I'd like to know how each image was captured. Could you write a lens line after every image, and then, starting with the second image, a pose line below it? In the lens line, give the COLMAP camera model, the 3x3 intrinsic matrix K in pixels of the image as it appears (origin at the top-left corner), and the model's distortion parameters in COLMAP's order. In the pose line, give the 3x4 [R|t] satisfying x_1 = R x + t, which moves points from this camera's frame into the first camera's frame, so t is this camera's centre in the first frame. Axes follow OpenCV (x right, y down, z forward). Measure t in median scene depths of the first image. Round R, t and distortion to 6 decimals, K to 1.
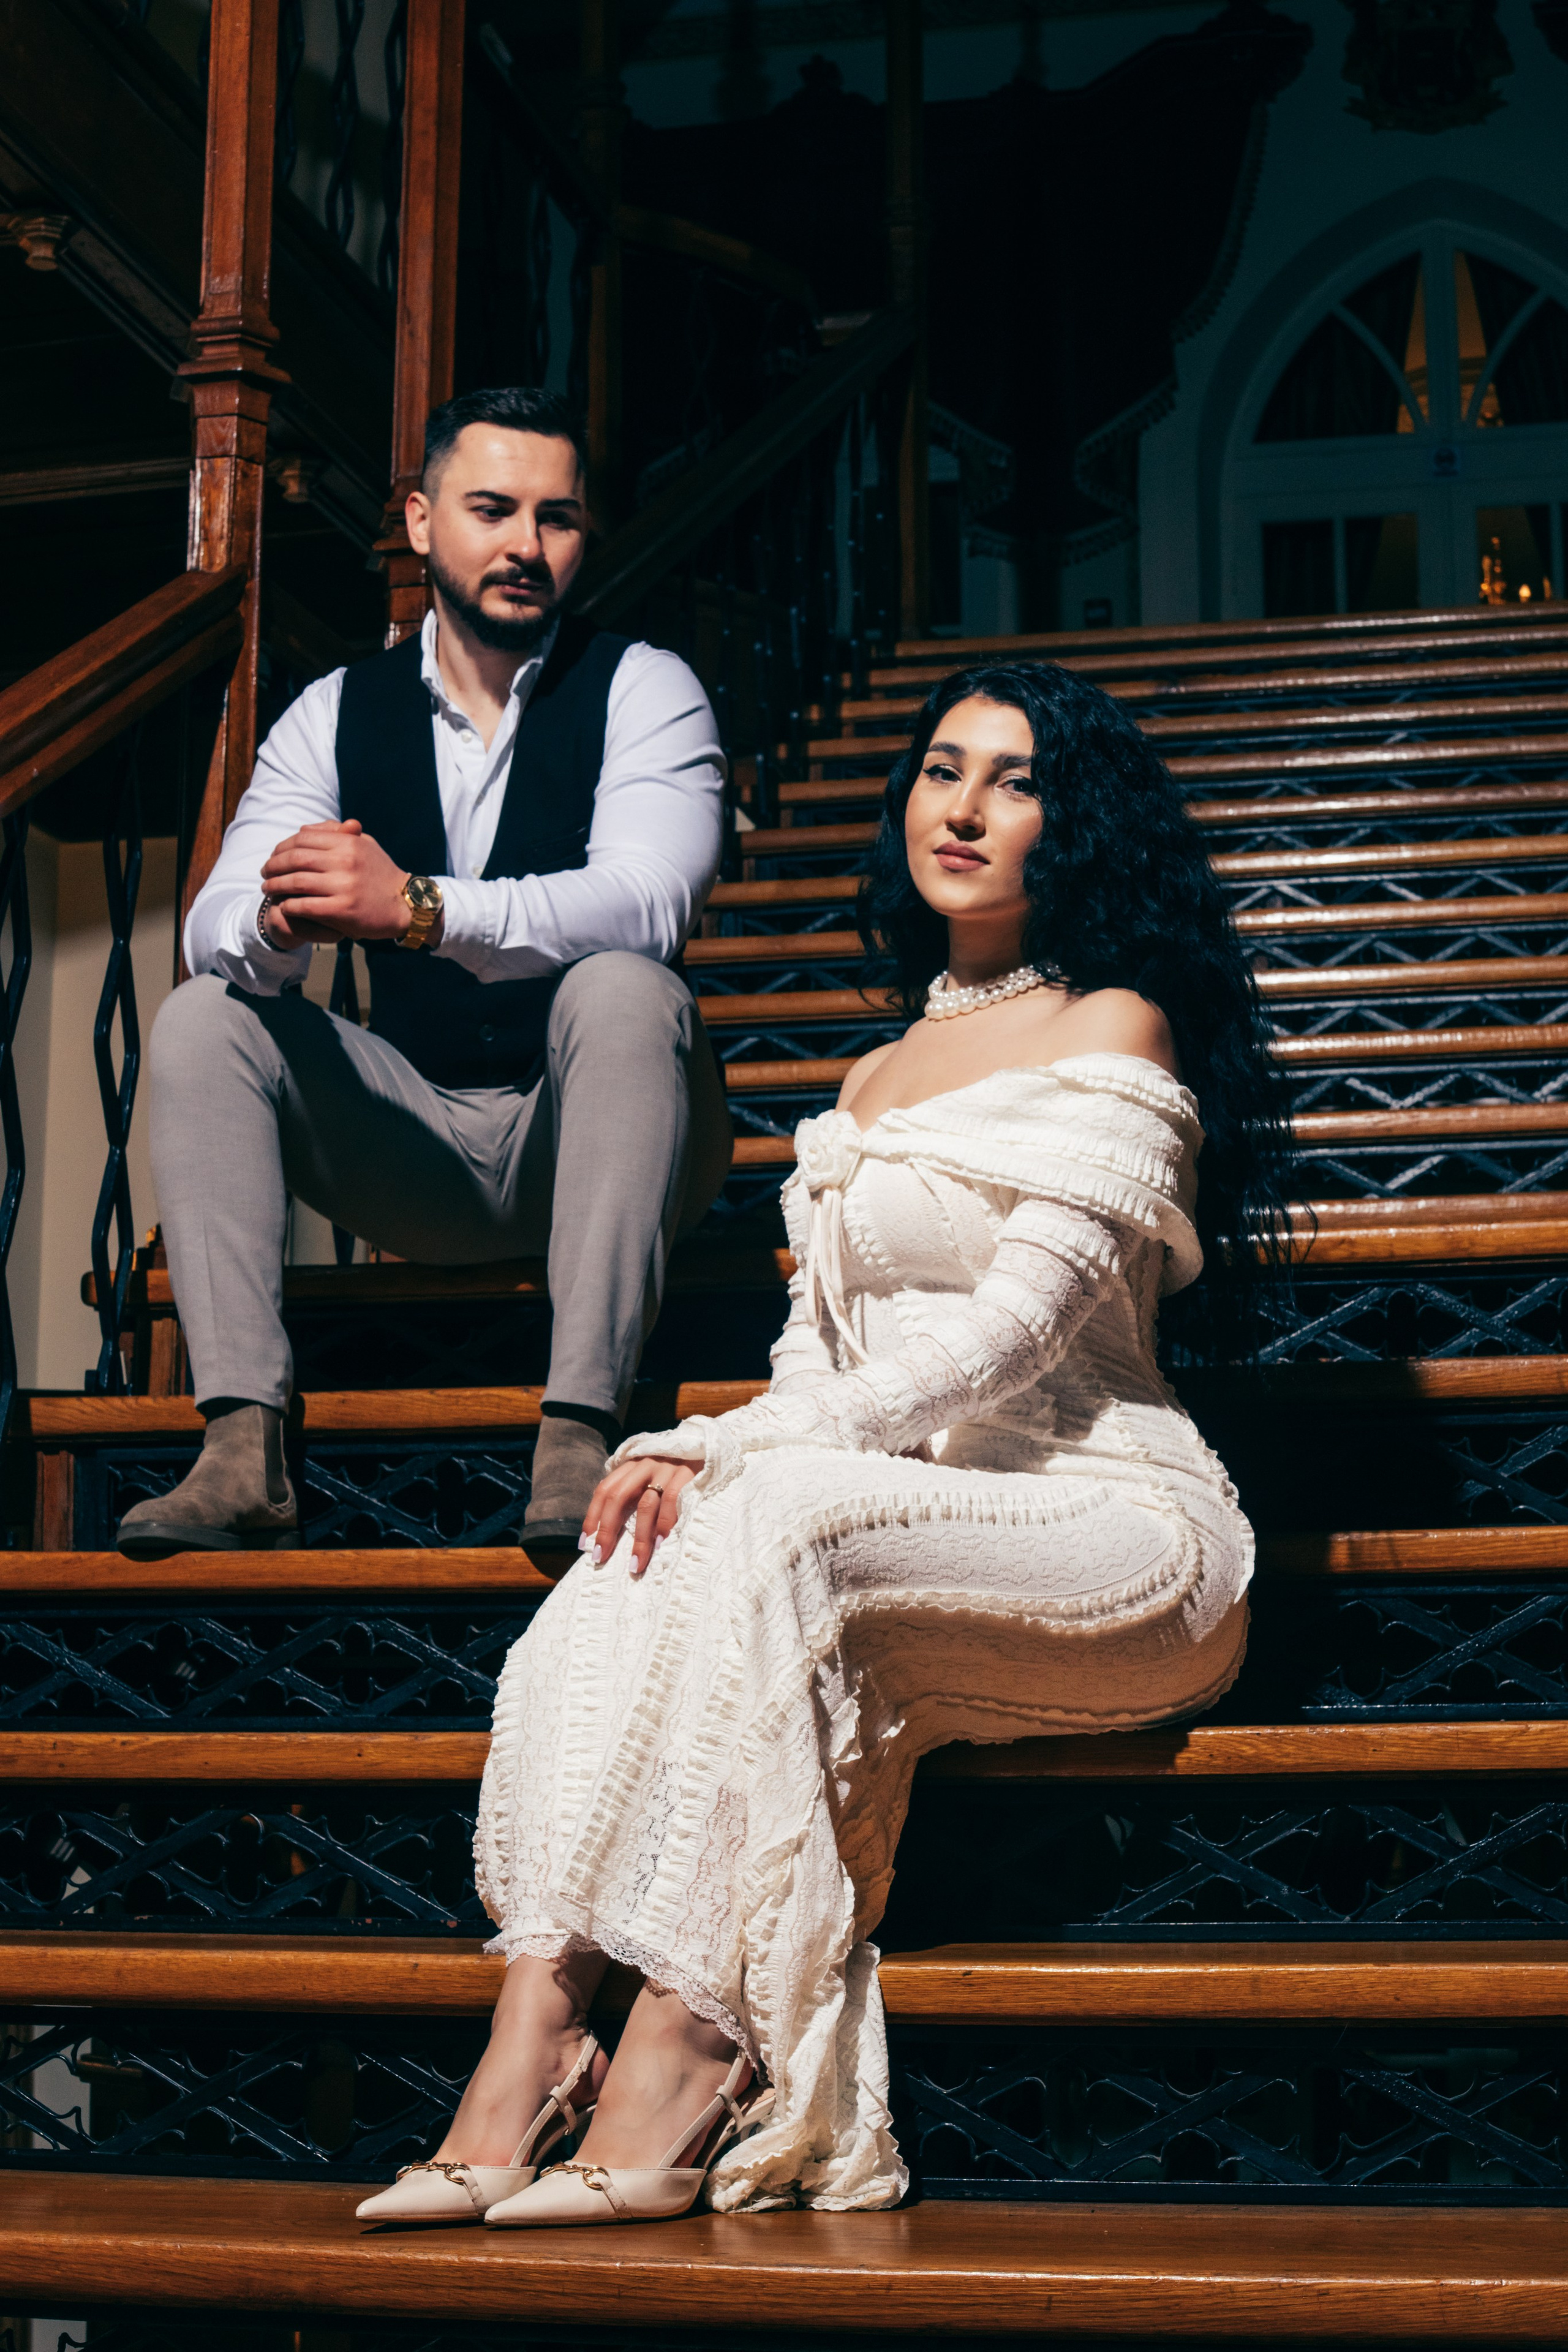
lens RADIAL K [[3754.0, 0, 843.3], [0, 3754.0, 1113.8], [0, 0, 1]] dist [-0.184596, 0.253646]
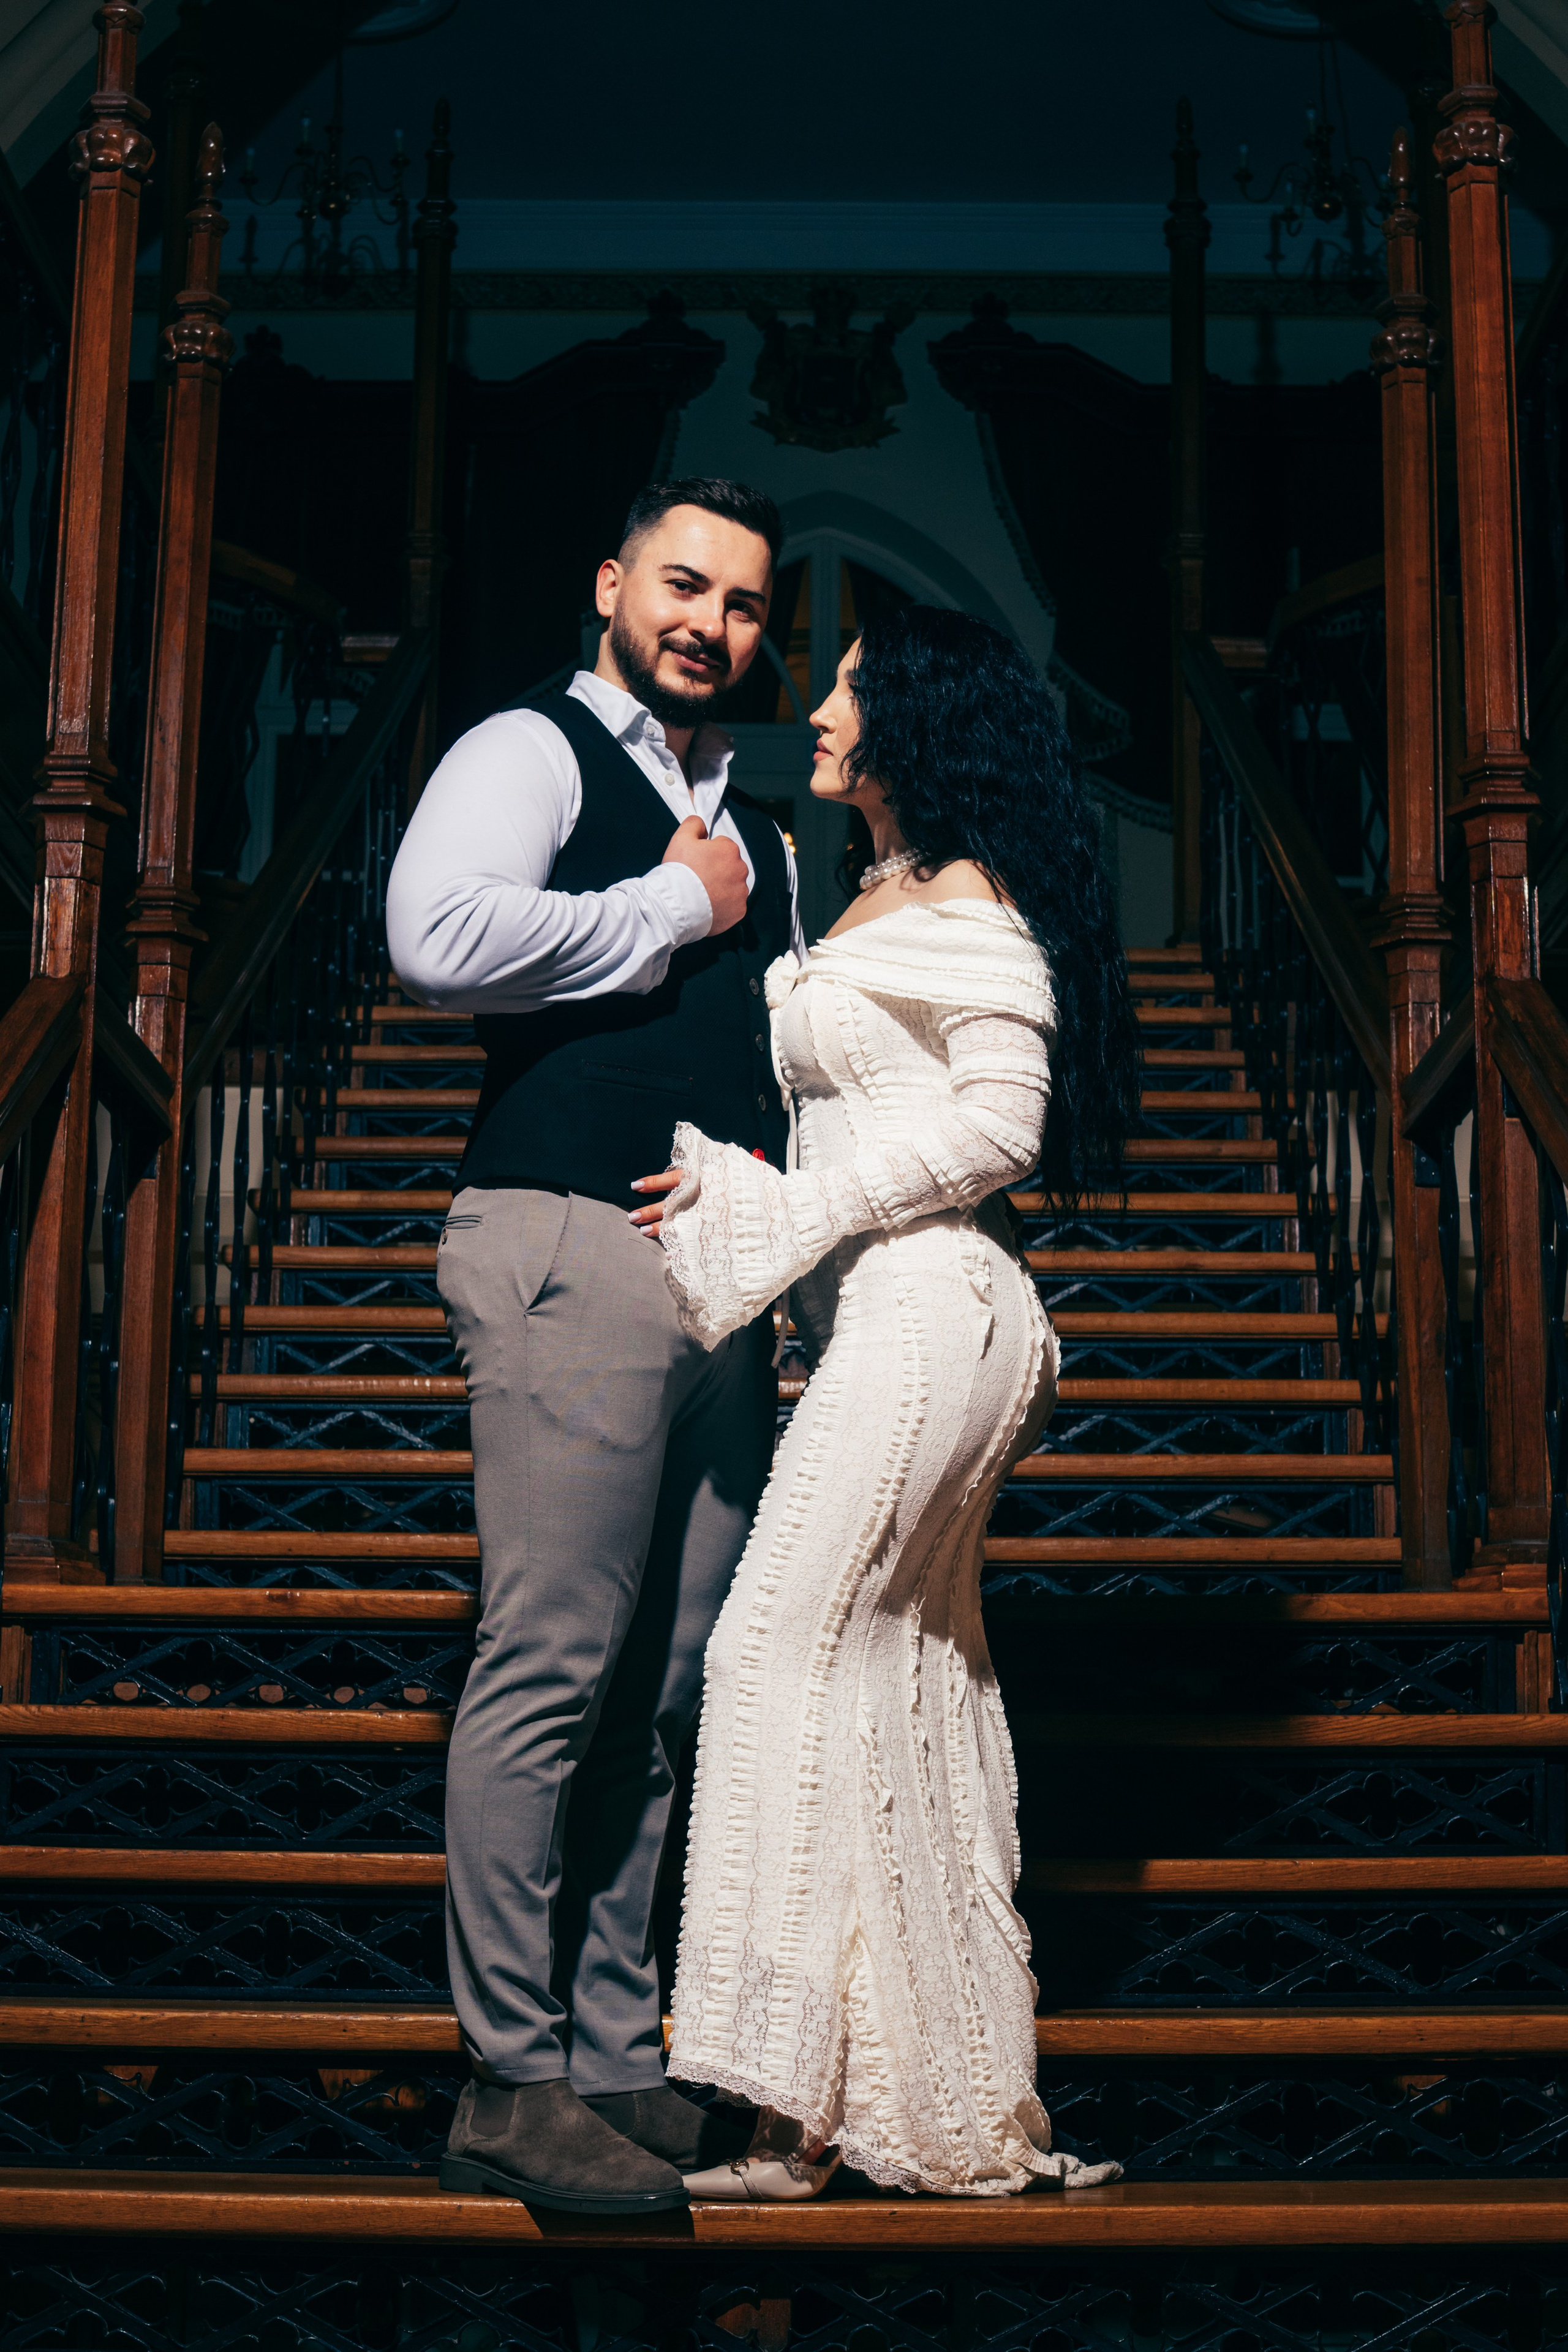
lens RADIAL K [[3775.2, 0, 784.0], [0, 3775.2, 1176.0], [0, 0, 1]] dist [-0.180186, 0.215039]
pose [[0.976510, 0.052865, 0.208886, -0.218477], [-0.049179, 0.998530, -0.022806, -0.078631], [-0.209784, 0.011997, 0.977674, -0.223047]]
